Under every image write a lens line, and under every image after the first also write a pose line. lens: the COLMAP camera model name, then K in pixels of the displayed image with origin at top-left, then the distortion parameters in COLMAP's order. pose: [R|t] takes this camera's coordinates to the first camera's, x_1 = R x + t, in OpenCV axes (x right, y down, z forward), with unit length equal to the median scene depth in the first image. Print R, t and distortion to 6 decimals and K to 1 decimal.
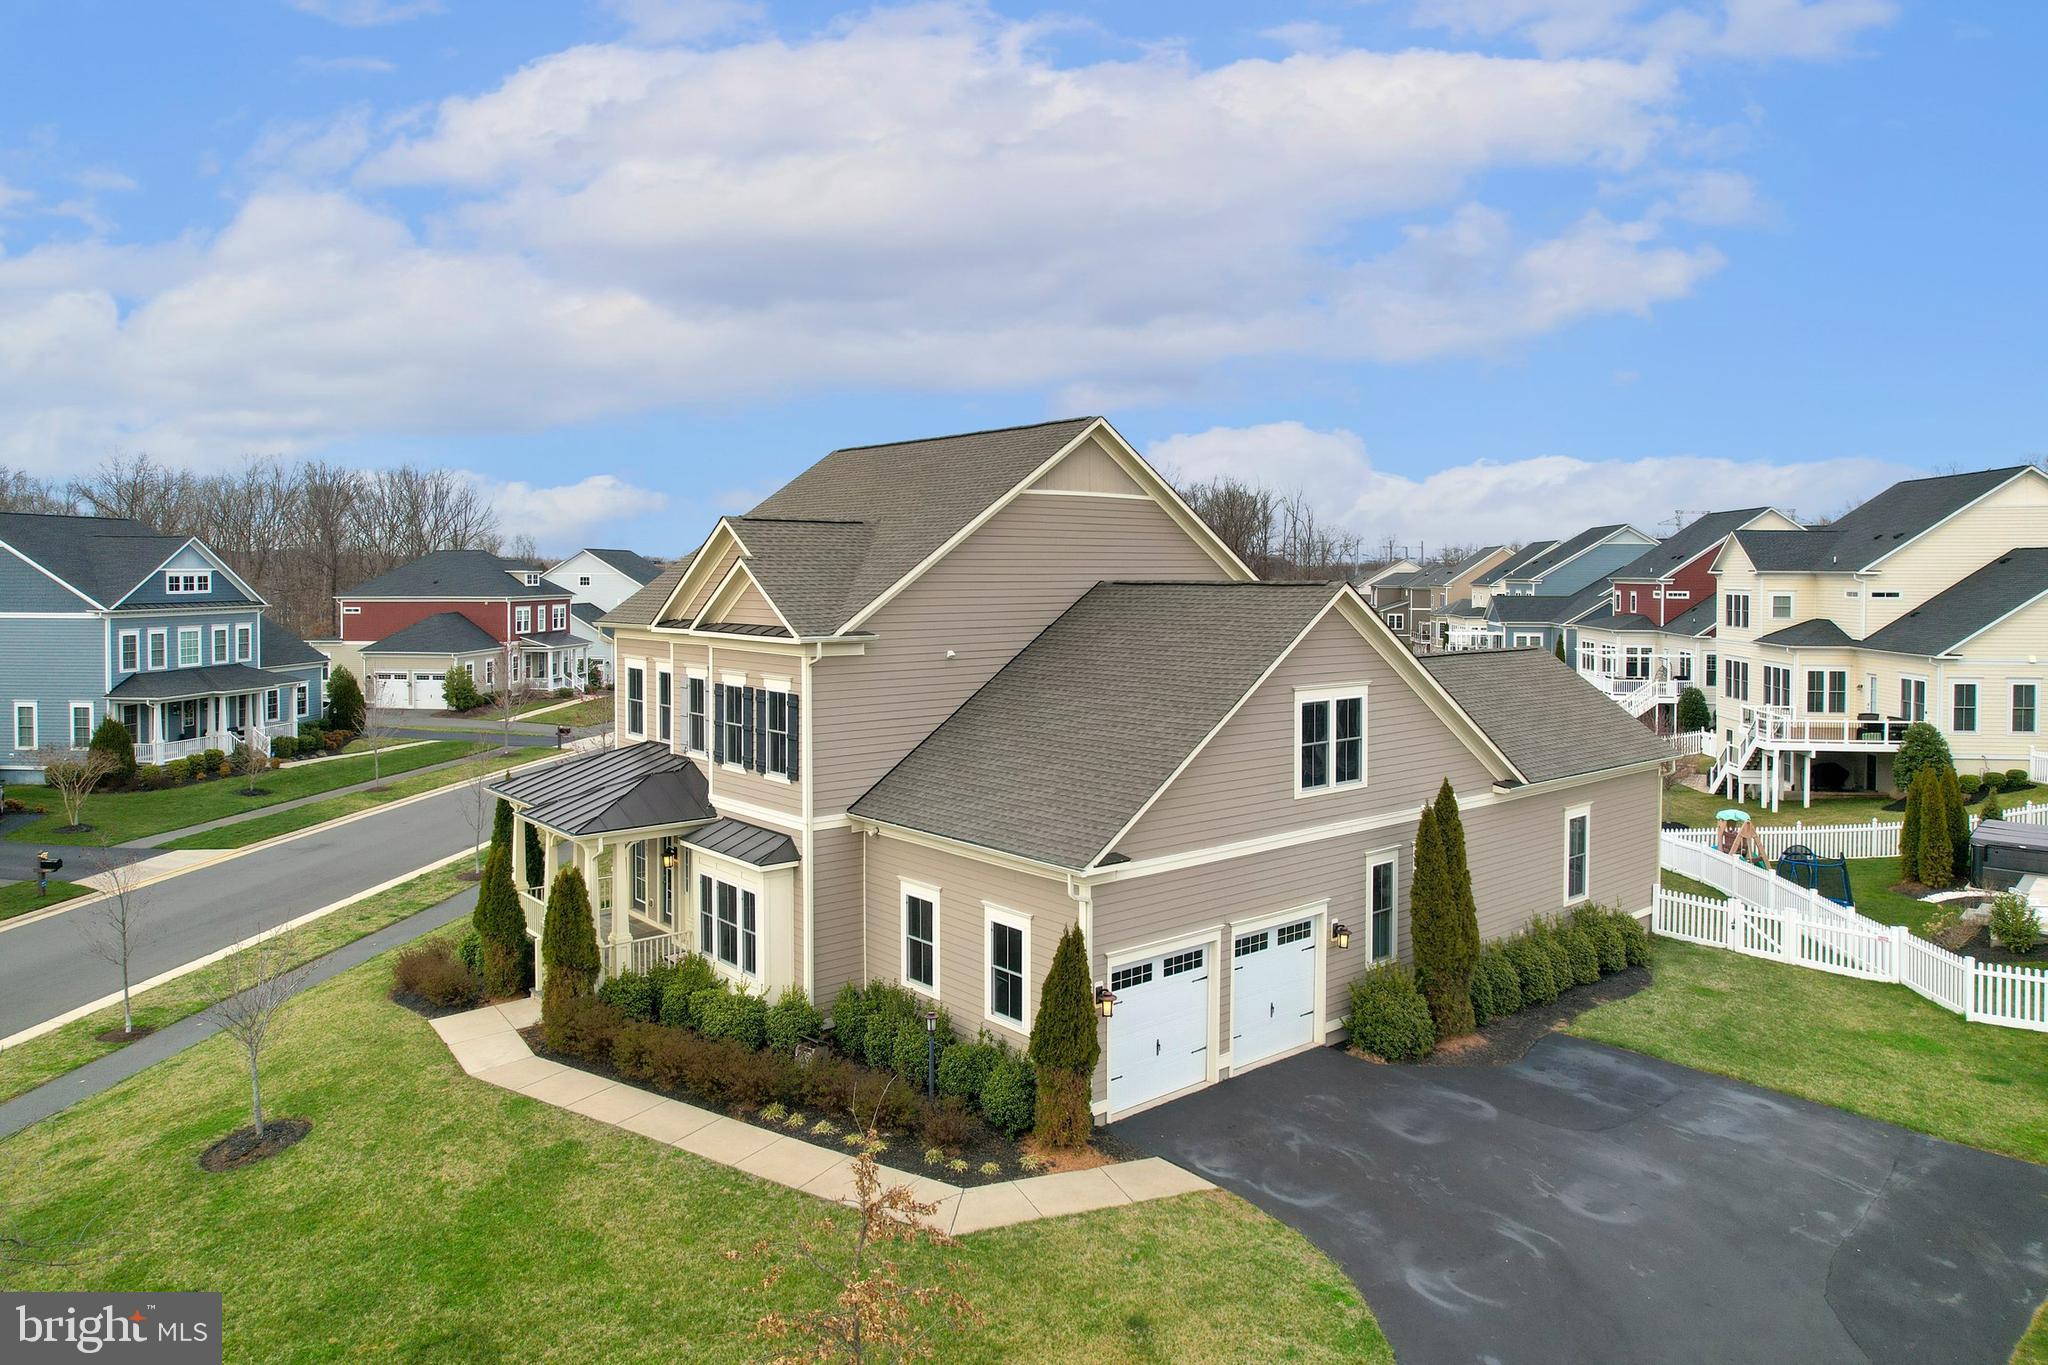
lens RADIAL K [[1317.2, 0, 1024.0], [0, 1317.2, 682.5], [0, 0, 1]] dist [-0.077787, 0.067381]
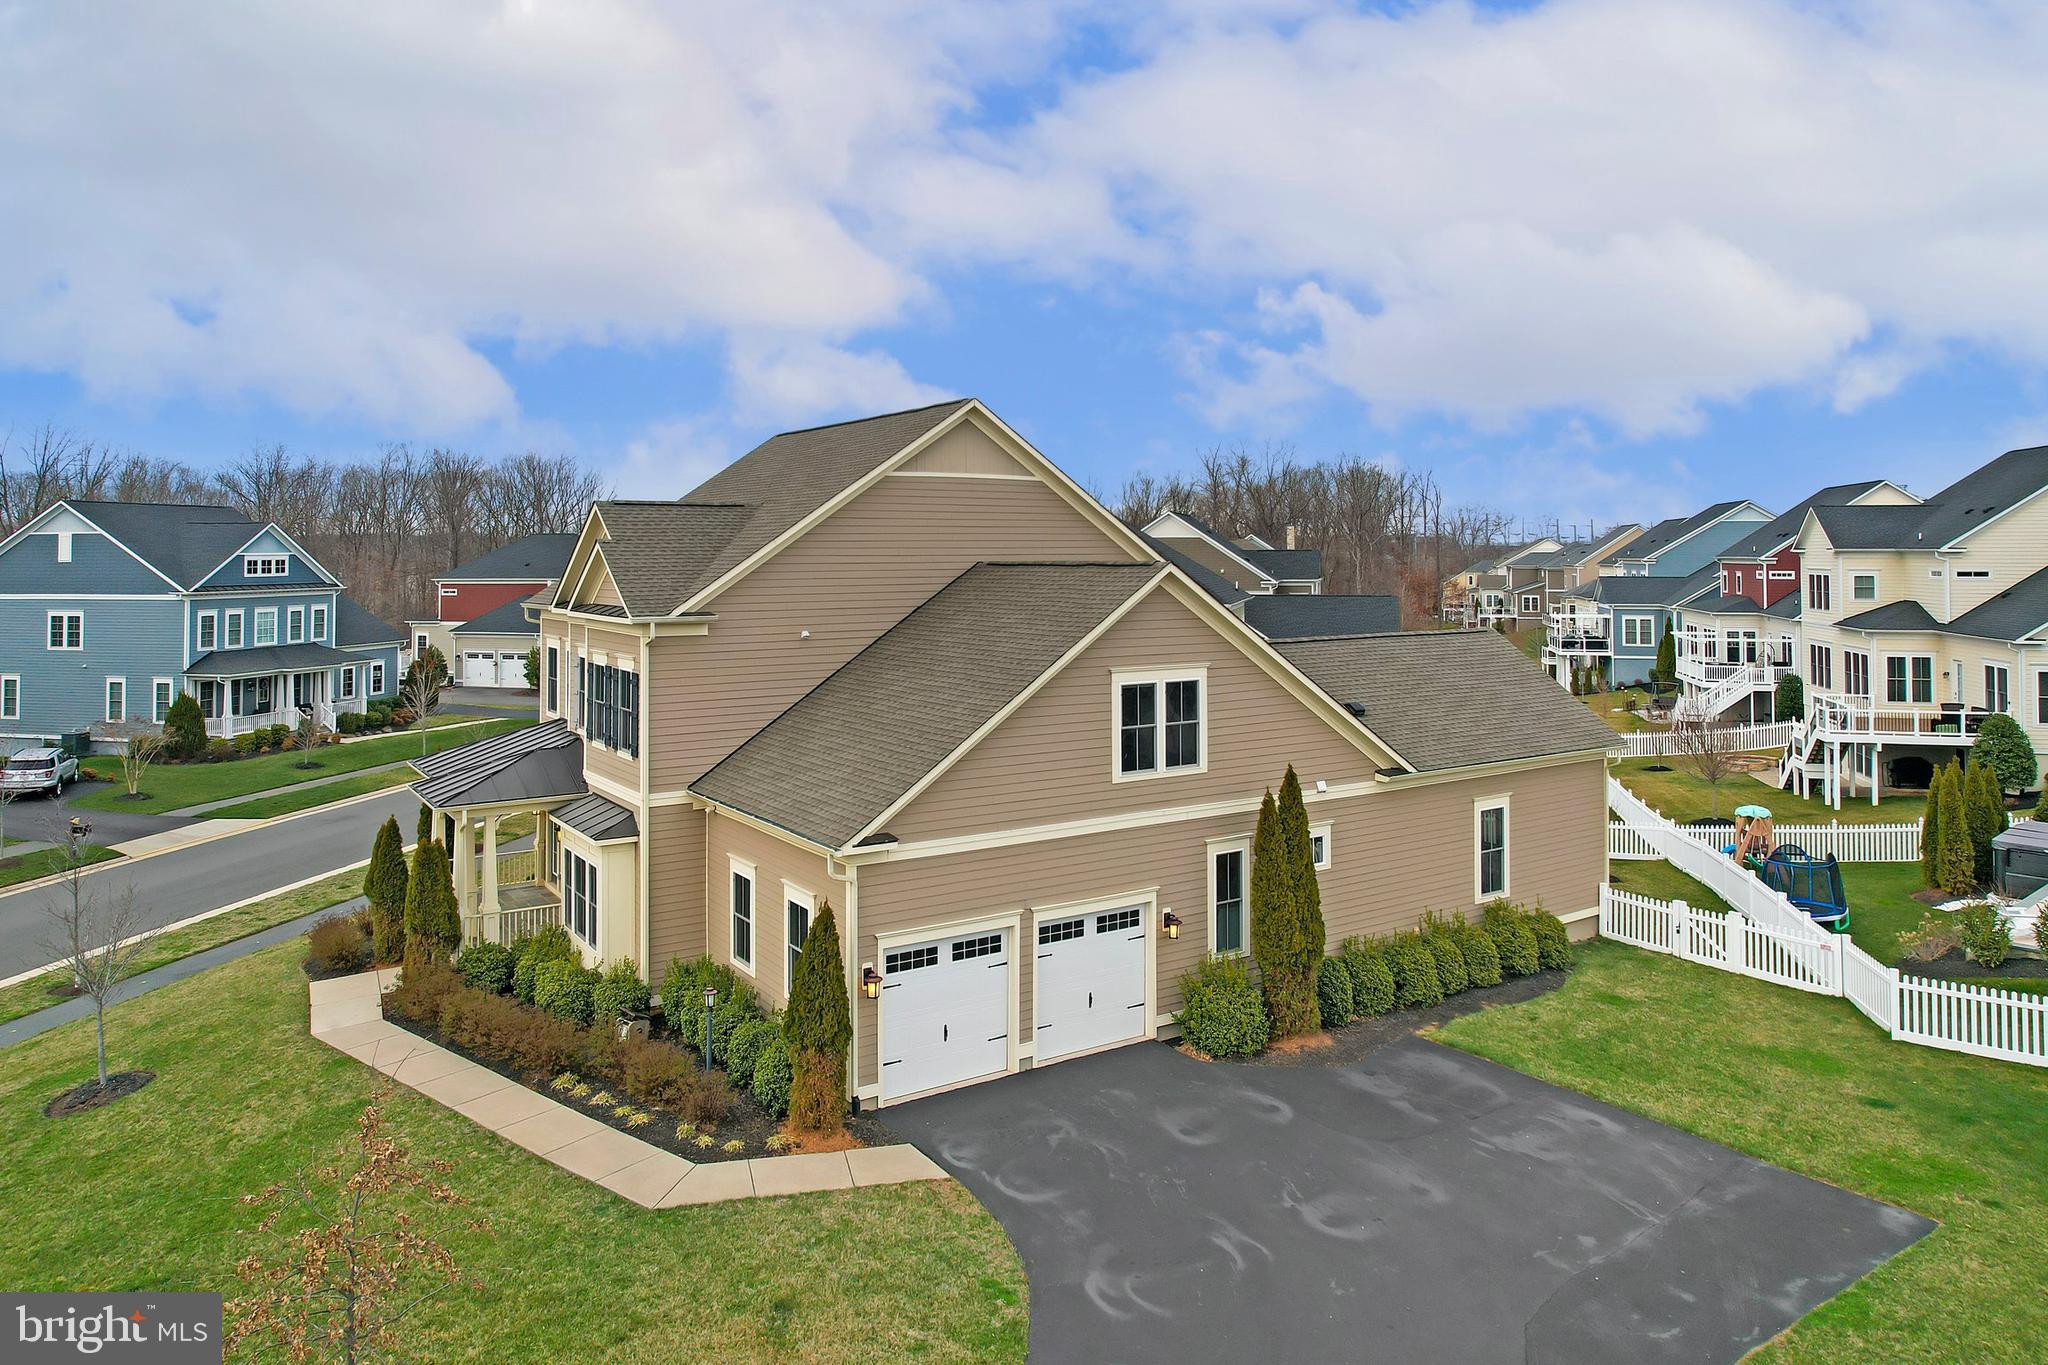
lens RADIAL K [[1337.6, 0, 1031.2], [0, 1337.6, 621.5], [0, 0, 1]] dist [-0.060180, 0.043455]
pose [[0.993763, 0.001696, -0.111500, 0.235468], [-0.005466, 0.999423, -0.033510, 0.001751], [0.111379, 0.033910, 0.993199, 0.000619]]
